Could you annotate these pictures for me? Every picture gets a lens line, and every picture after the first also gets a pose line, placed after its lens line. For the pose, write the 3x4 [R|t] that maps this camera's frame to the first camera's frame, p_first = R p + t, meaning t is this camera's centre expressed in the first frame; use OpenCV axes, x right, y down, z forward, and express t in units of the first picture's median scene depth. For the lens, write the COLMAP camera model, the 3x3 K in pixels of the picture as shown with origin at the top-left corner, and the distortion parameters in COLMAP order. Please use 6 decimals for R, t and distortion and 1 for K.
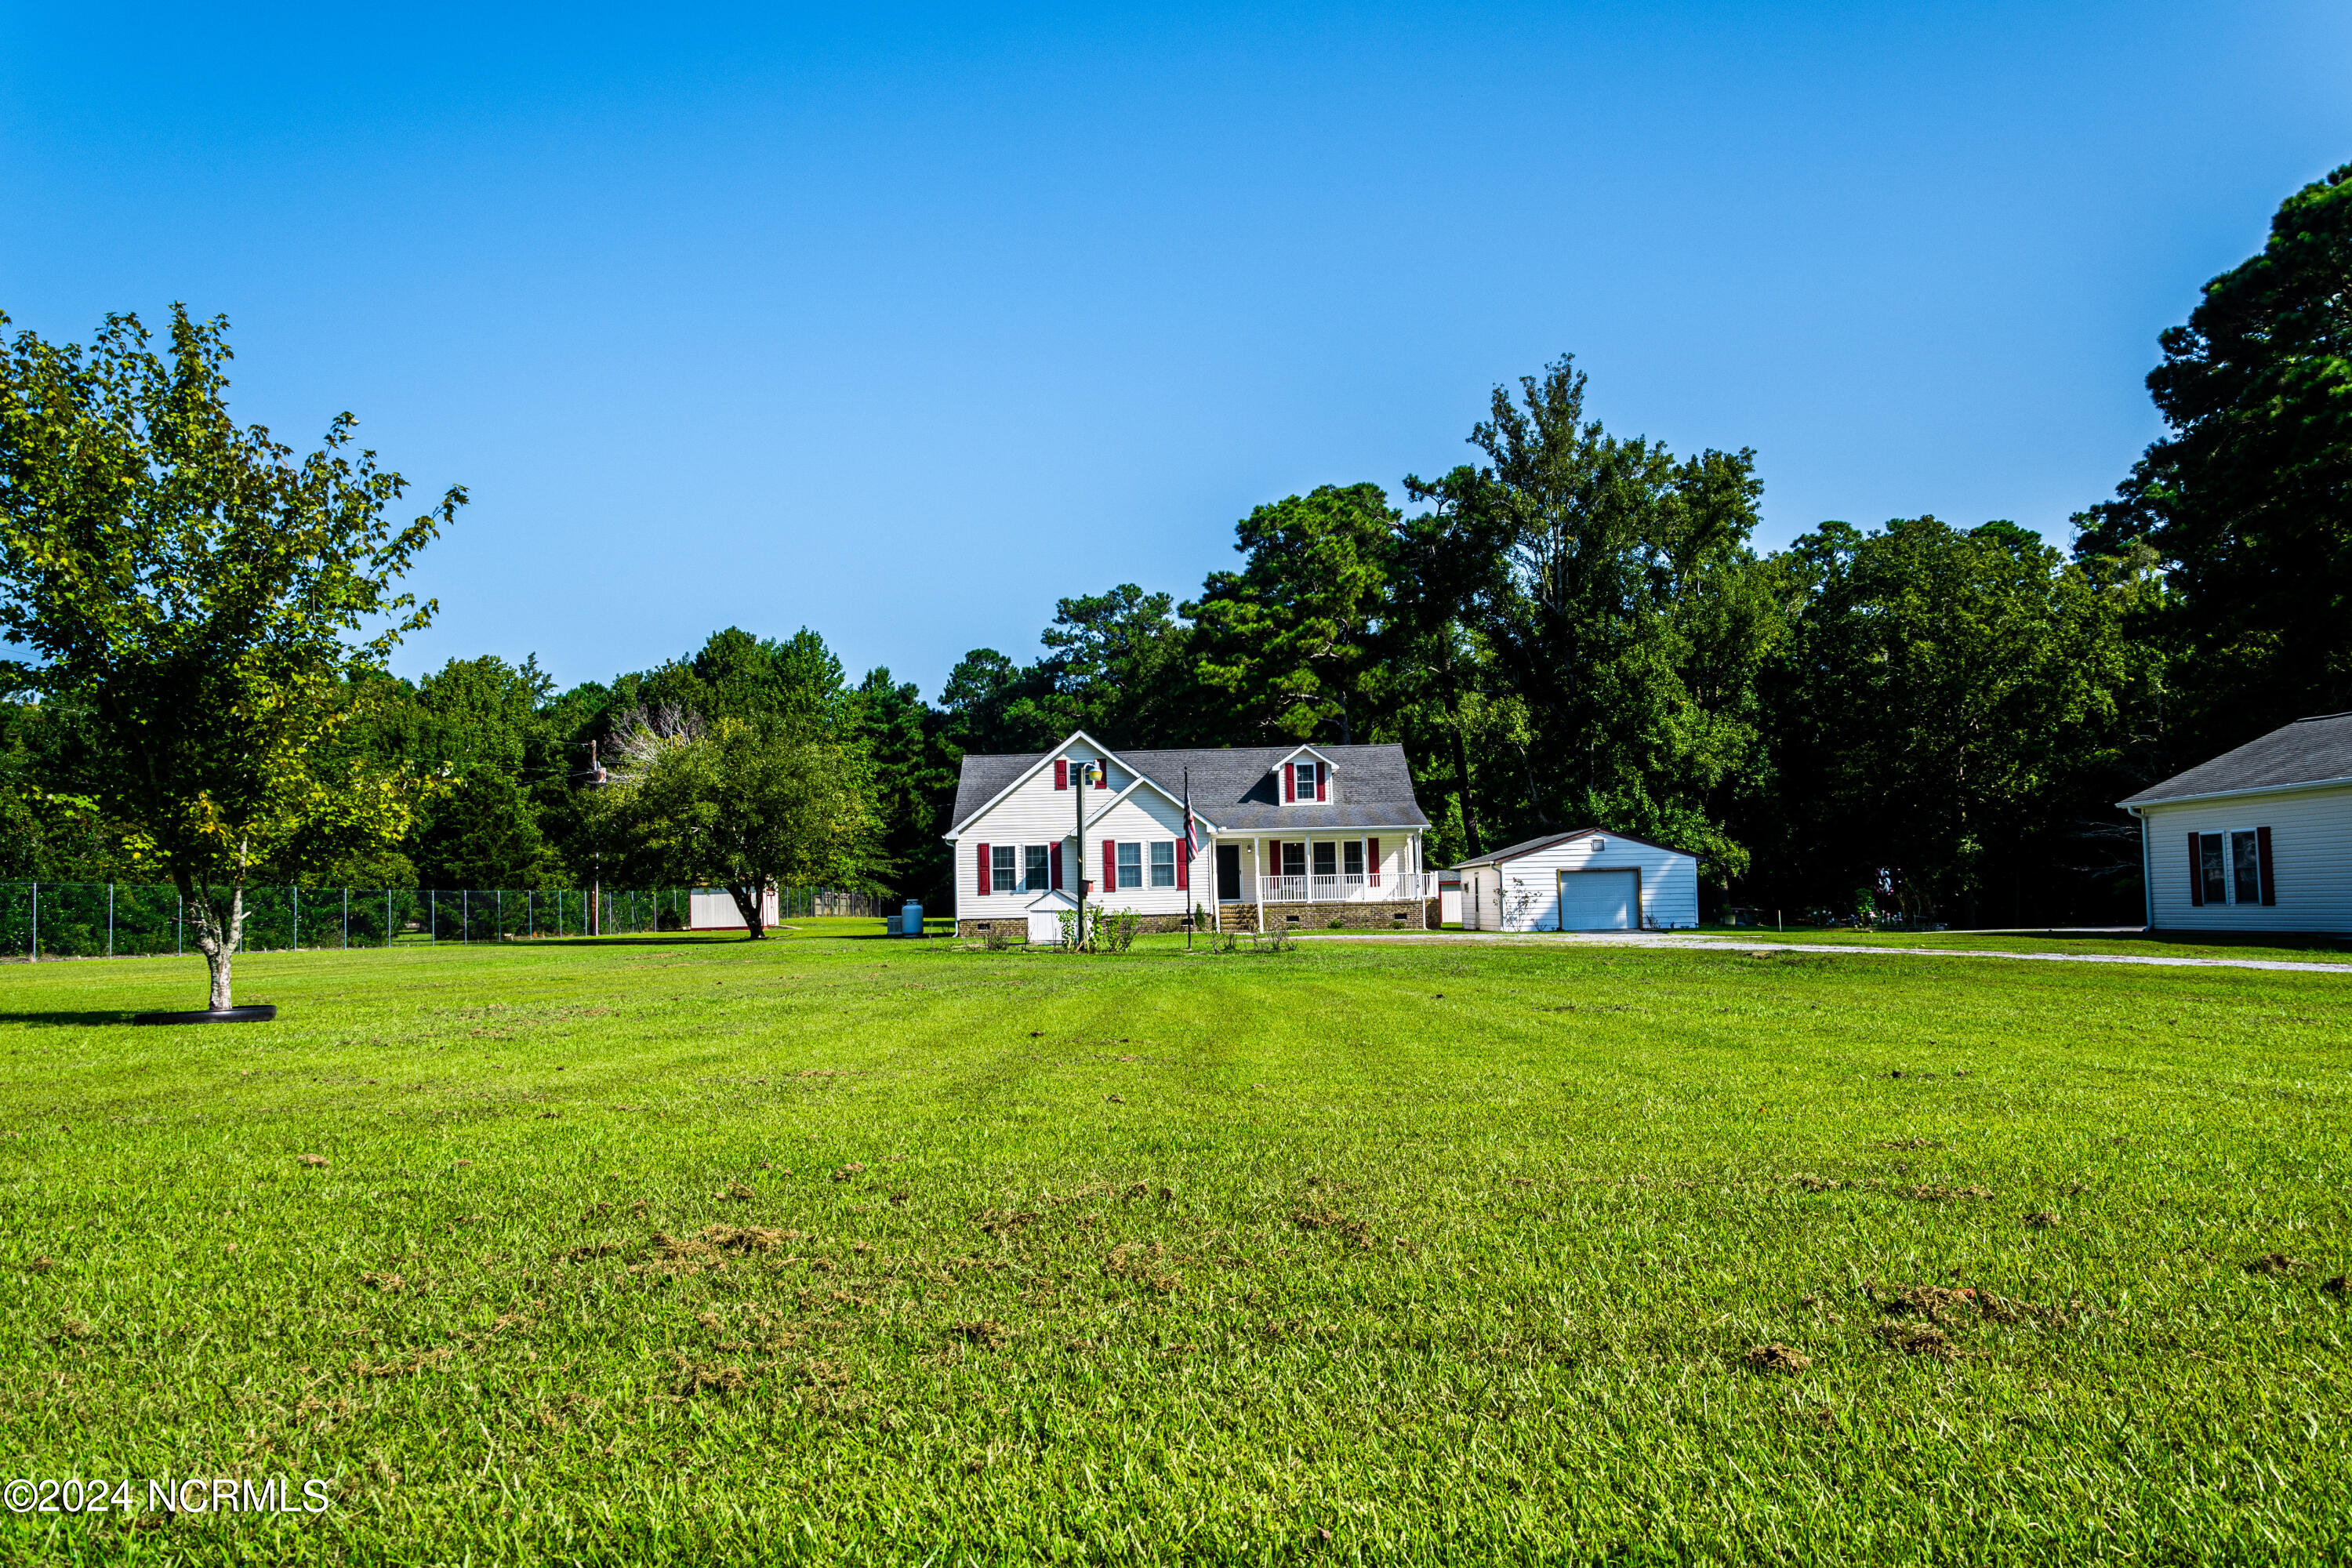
lens RADIAL K [[1836.6, 0, 1176.8], [0, 1836.6, 804.3], [0, 0, 1]] dist [-0.000276, 0.032731]
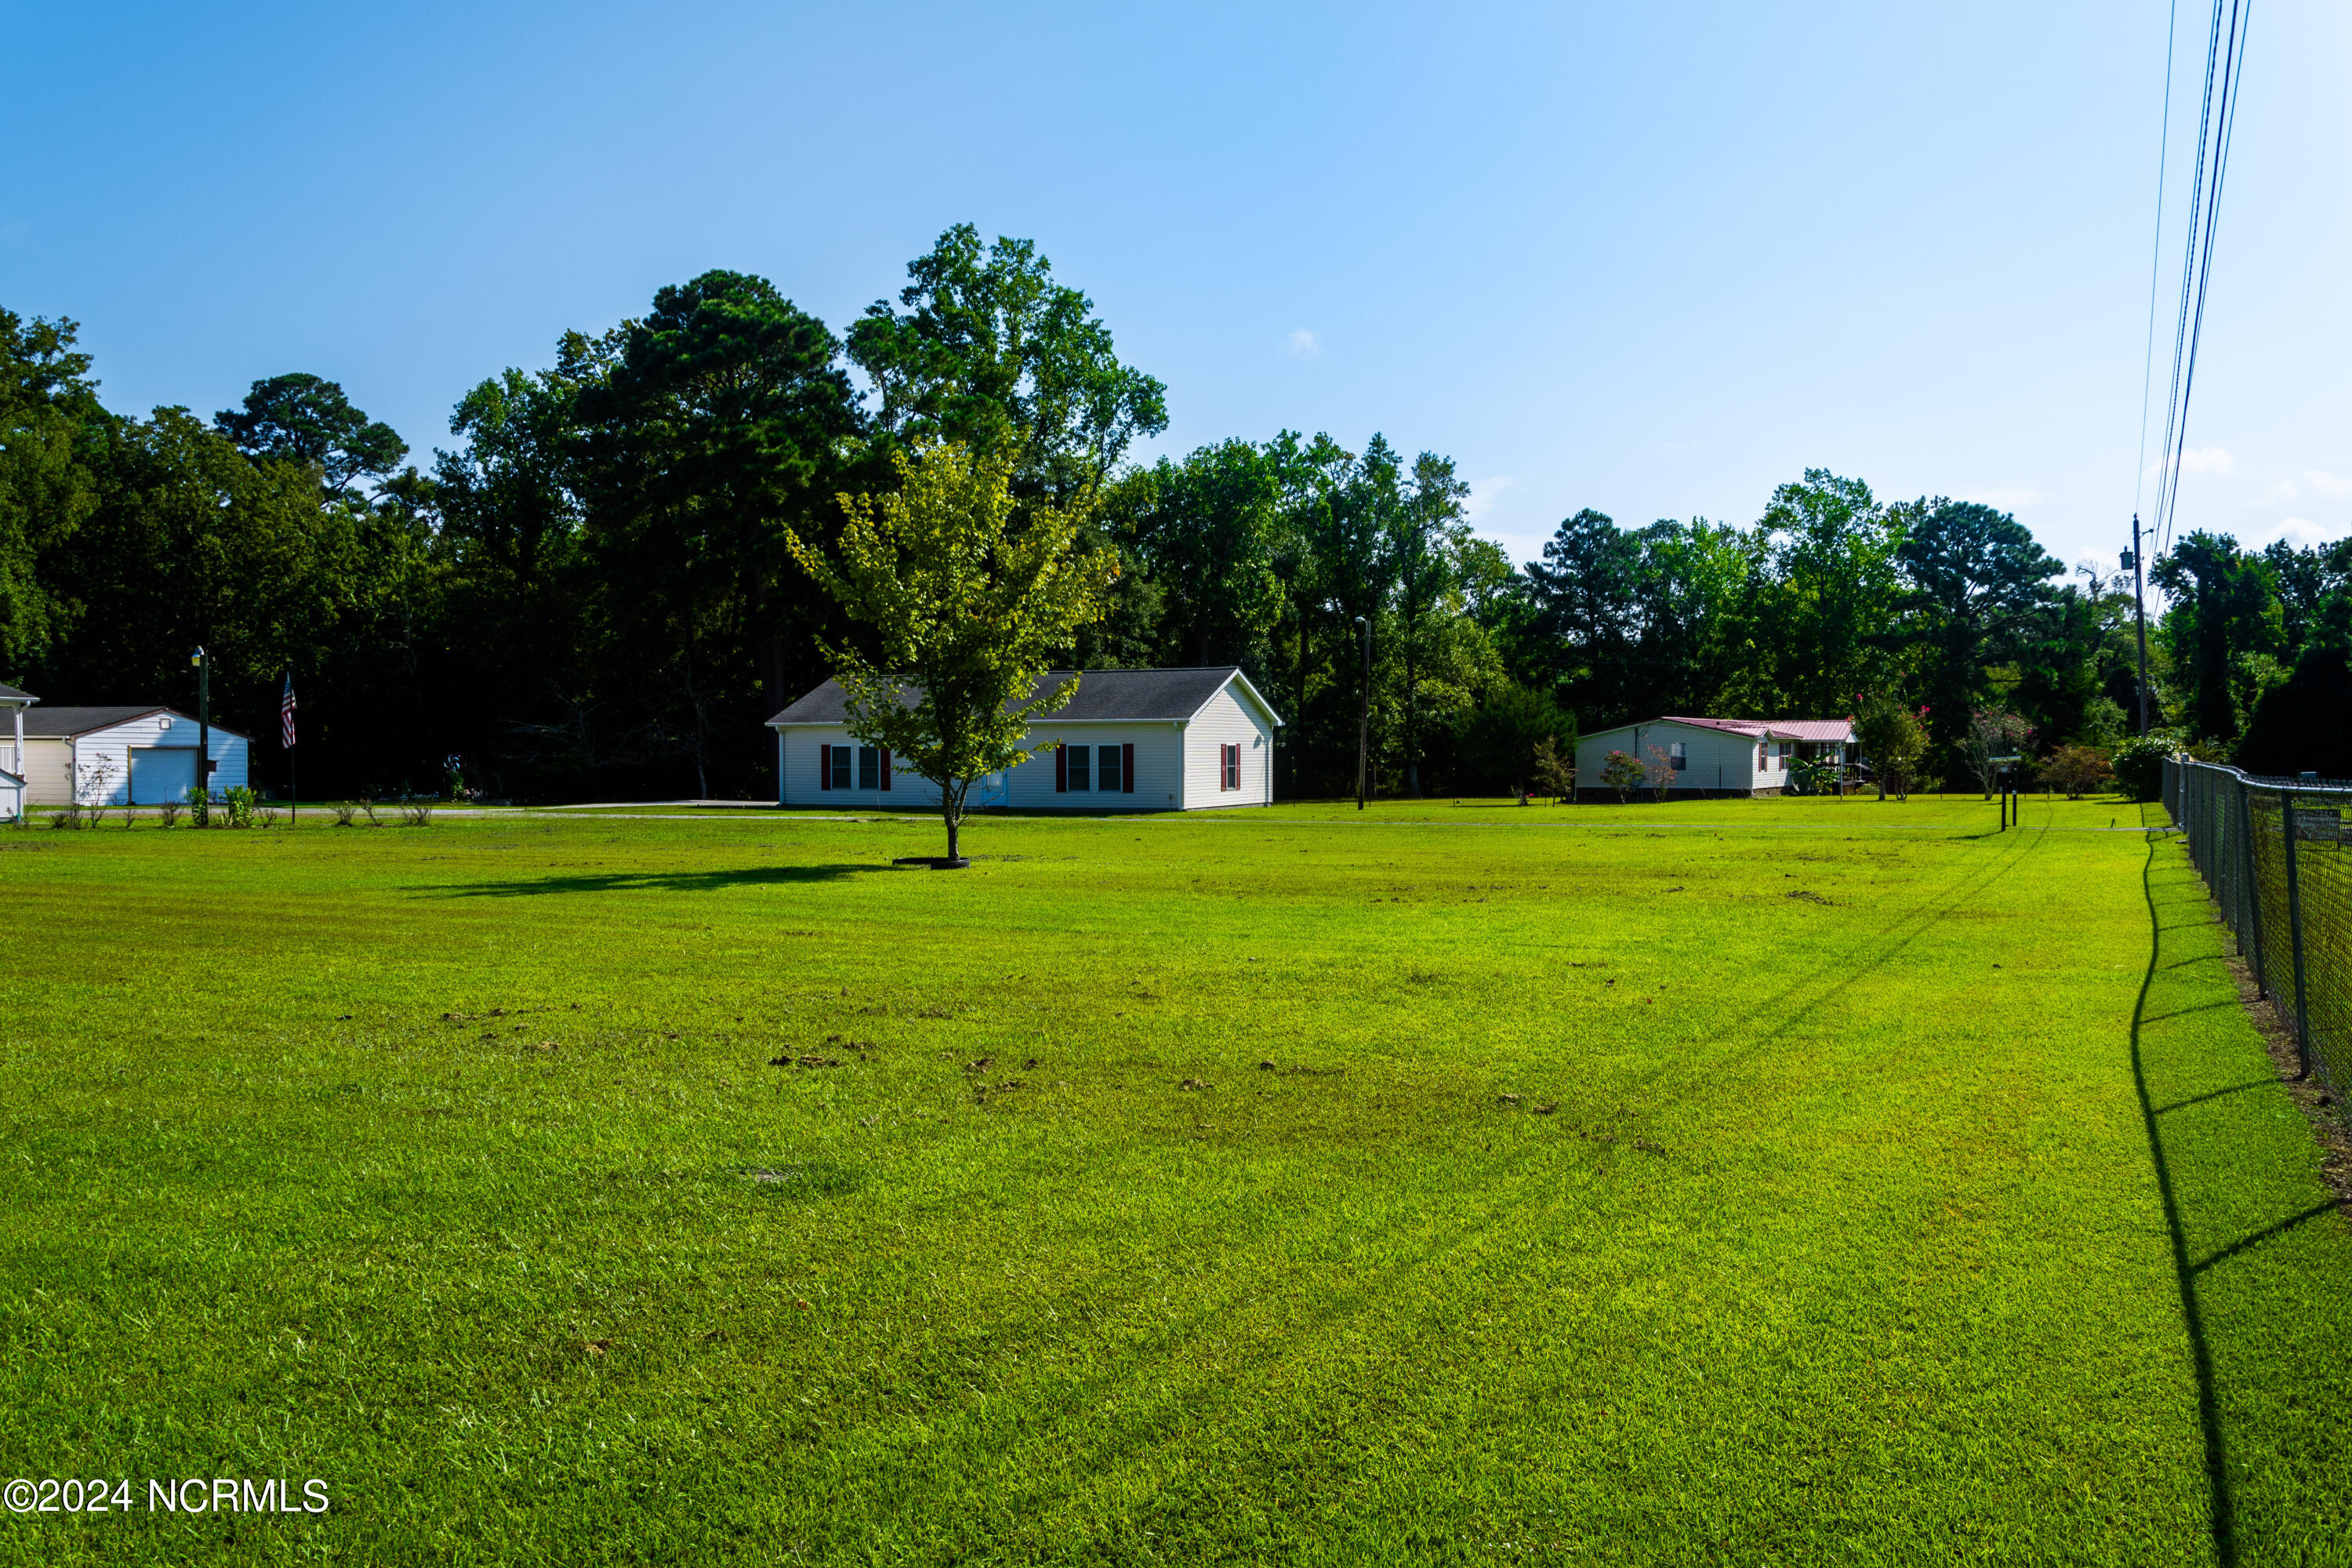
lens RADIAL K [[1836.6, 0, 1175.6], [0, 1836.6, 784.4], [0, 0, 1]] dist [-0.000276, 0.032731]
pose [[0.418564, 0.007873, 0.908153, -0.482930], [-0.063154, 0.997794, 0.020458, -0.001022], [-0.905989, -0.065916, 0.418138, 0.037344]]
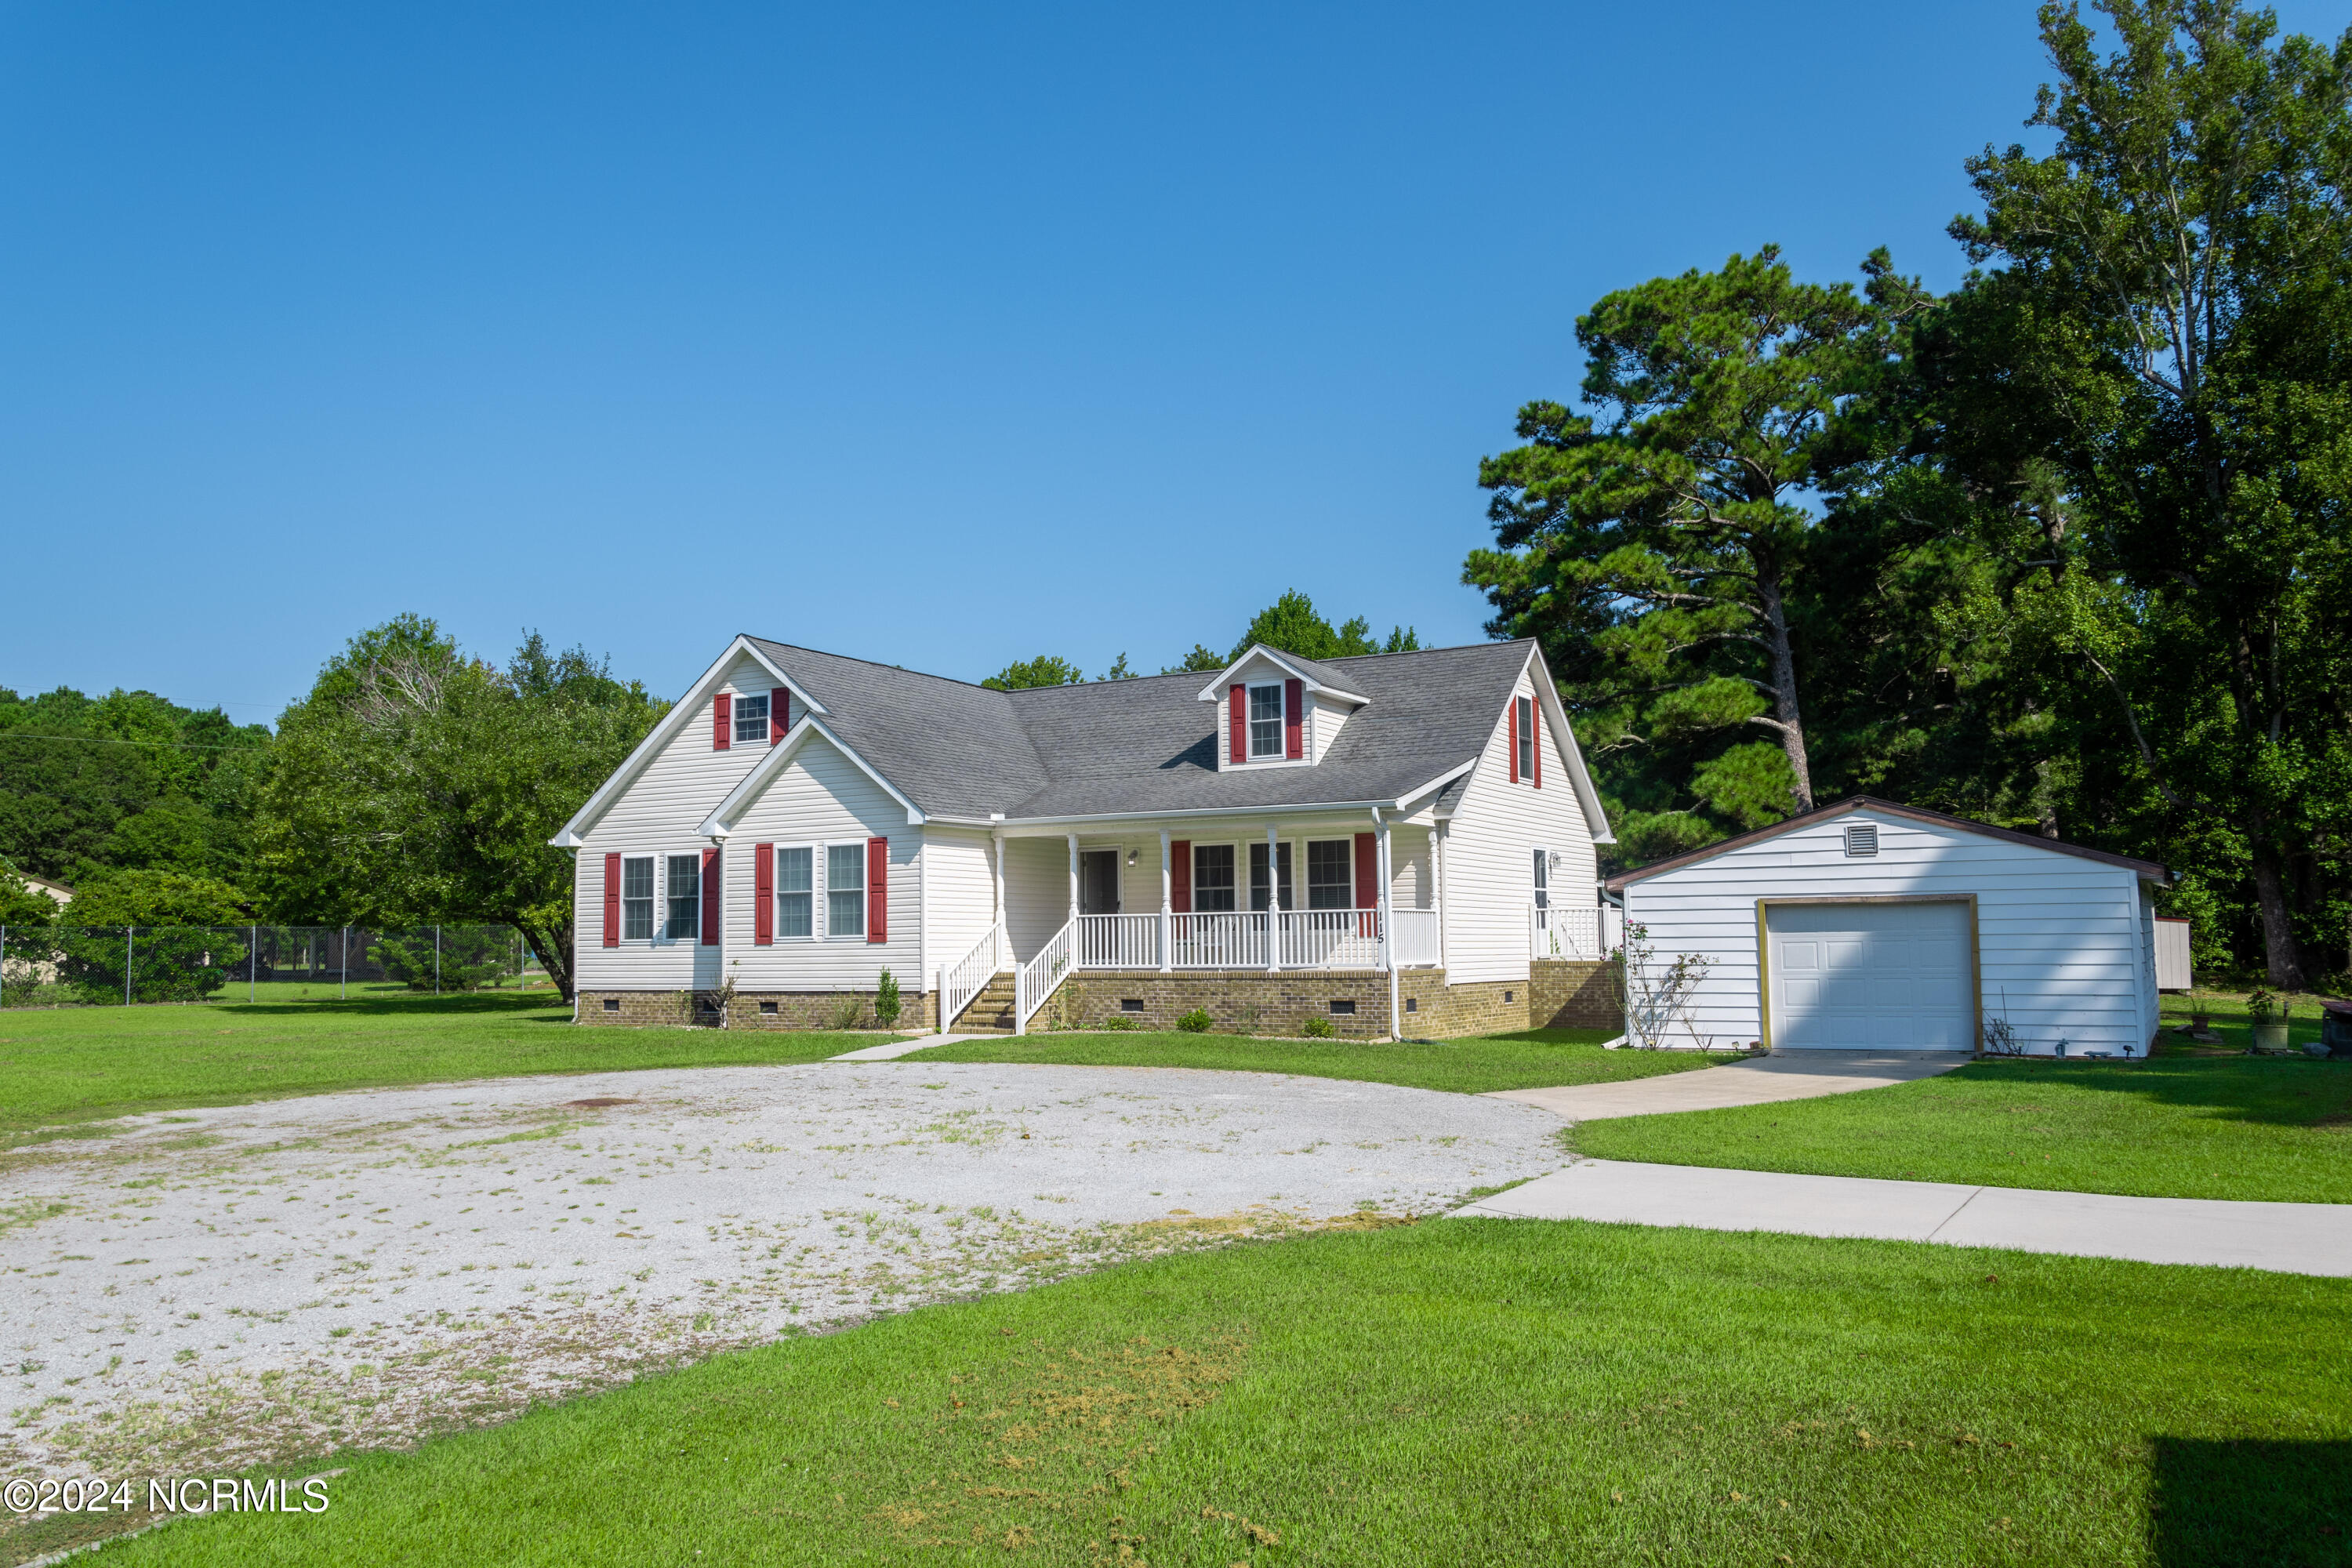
lens RADIAL K [[1836.6, 0, 1174.8], [0, 1836.6, 791.9], [0, 0, 1]] dist [-0.000276, 0.032731]
pose [[0.872174, -0.028103, -0.488388, 0.294971], [0.019606, 0.999554, -0.022504, 0.017828], [0.488803, 0.010052, 0.872336, 0.573485]]
